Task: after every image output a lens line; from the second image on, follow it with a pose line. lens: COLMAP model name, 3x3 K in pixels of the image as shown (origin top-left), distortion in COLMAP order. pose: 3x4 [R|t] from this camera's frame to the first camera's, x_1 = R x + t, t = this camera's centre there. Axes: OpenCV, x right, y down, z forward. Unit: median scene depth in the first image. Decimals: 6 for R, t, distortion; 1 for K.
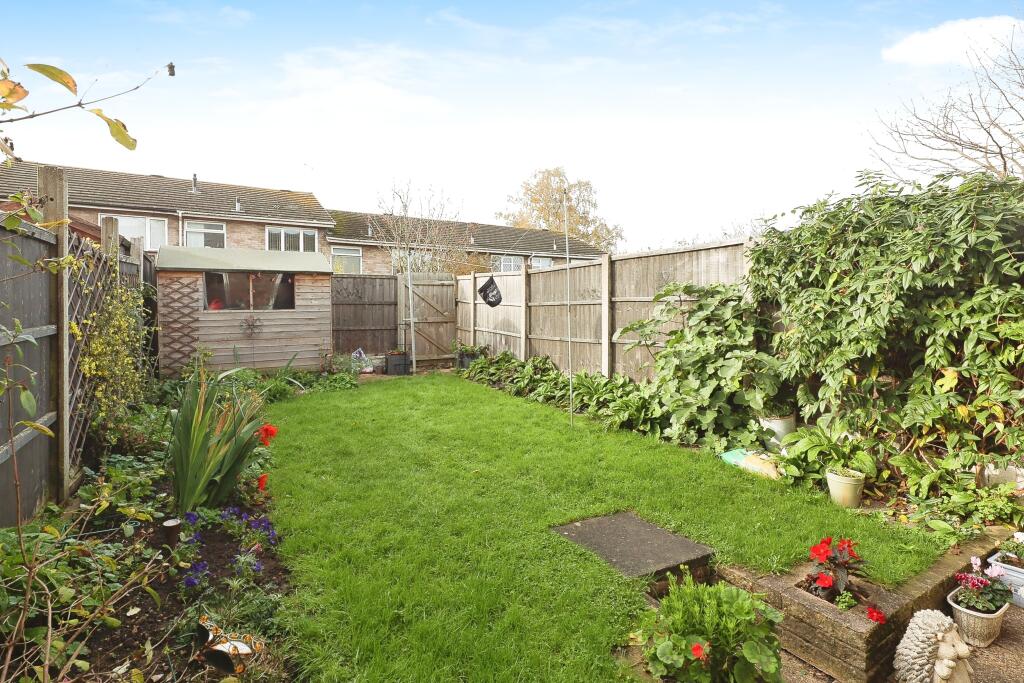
lens RADIAL K [[496.2, 0, 472.5], [0, 496.2, 311.4], [0, 0, 1]] dist [-0.000450, -0.003459]
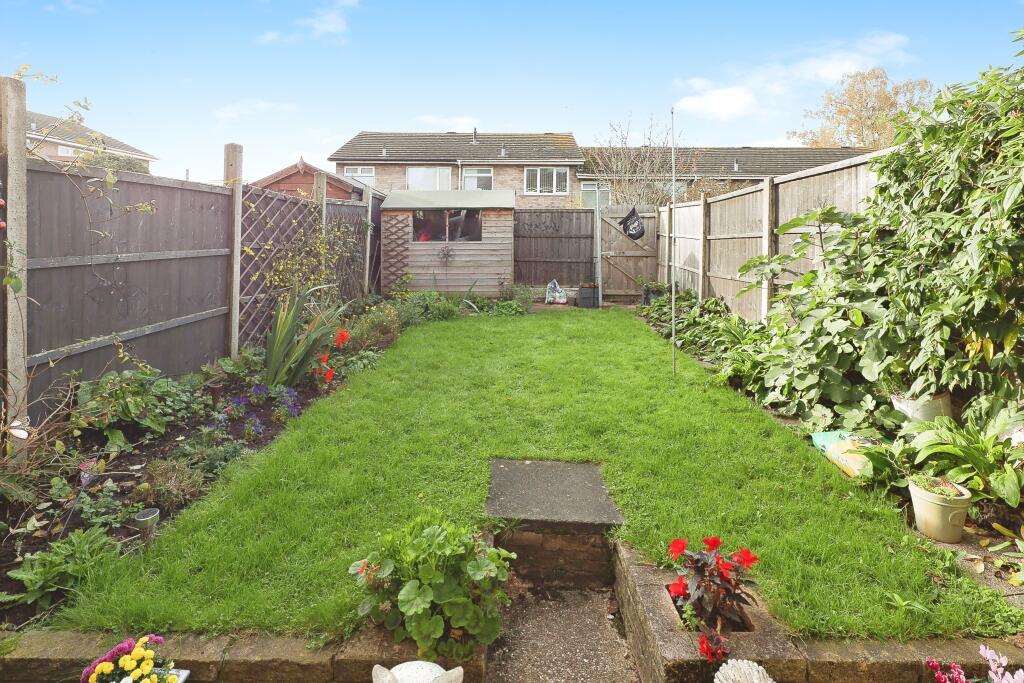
lens RADIAL K [[496.2, 0, 495.3], [0, 496.2, 230.4], [0, 0, 1]] dist [-0.000450, -0.003459]
pose [[0.856837, -0.005162, -0.515561, 0.242393], [-0.010977, 0.999541, -0.028251, 0.002367], [0.515470, 0.029866, 0.856387, 0.046859]]
